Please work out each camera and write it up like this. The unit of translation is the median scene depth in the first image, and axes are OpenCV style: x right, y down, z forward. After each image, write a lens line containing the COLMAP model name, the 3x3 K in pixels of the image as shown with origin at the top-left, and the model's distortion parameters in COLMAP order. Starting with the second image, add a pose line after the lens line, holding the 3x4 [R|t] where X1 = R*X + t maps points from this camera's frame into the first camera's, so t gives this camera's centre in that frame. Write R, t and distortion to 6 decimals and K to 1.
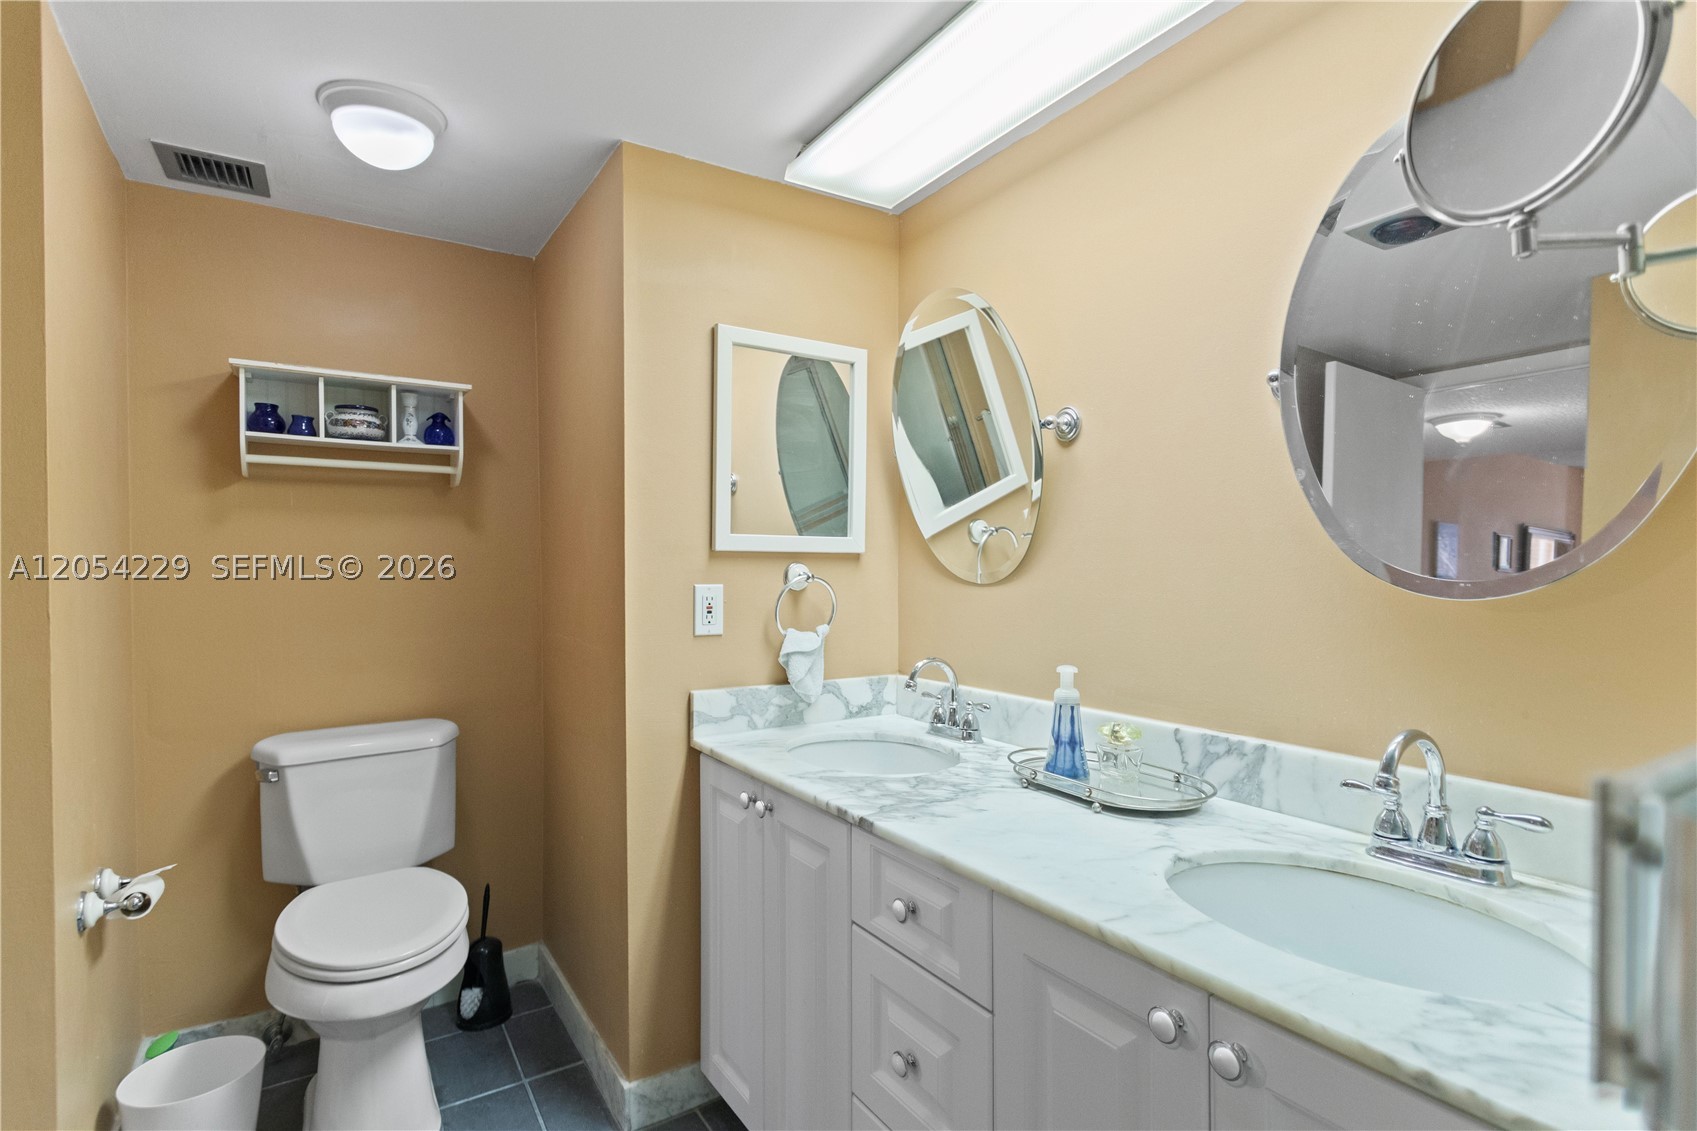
lens RADIAL K [[830.3, 0, 850.1], [0, 830.3, 565.6], [0, 0, 1]] dist [0.004743, 0.000769]
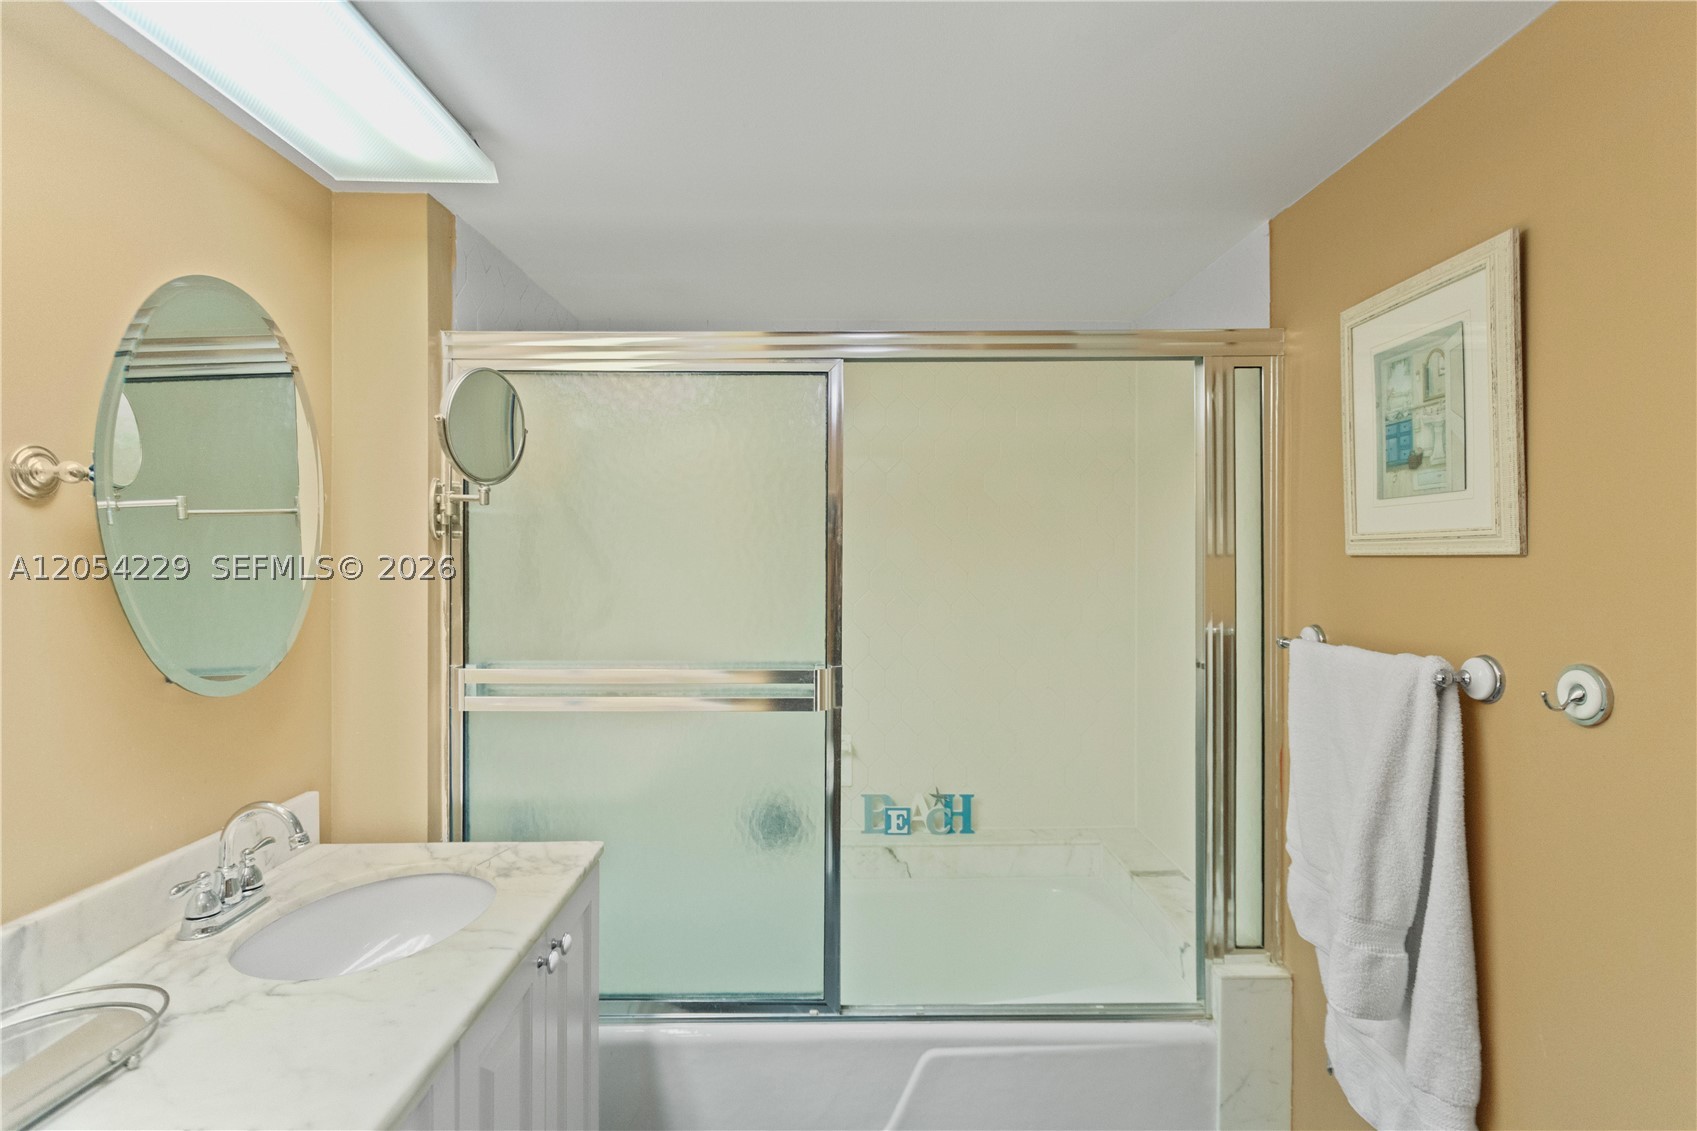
lens RADIAL K [[830.3, 0, 843.7], [0, 830.3, 564.6], [0, 0, 1]] dist [0.004743, 0.000769]
pose [[-0.846857, 0.002145, 0.531817, -0.625205], [0.003855, 0.999990, 0.002105, -0.132889], [-0.531807, 0.003833, -0.846857, 1.381196]]
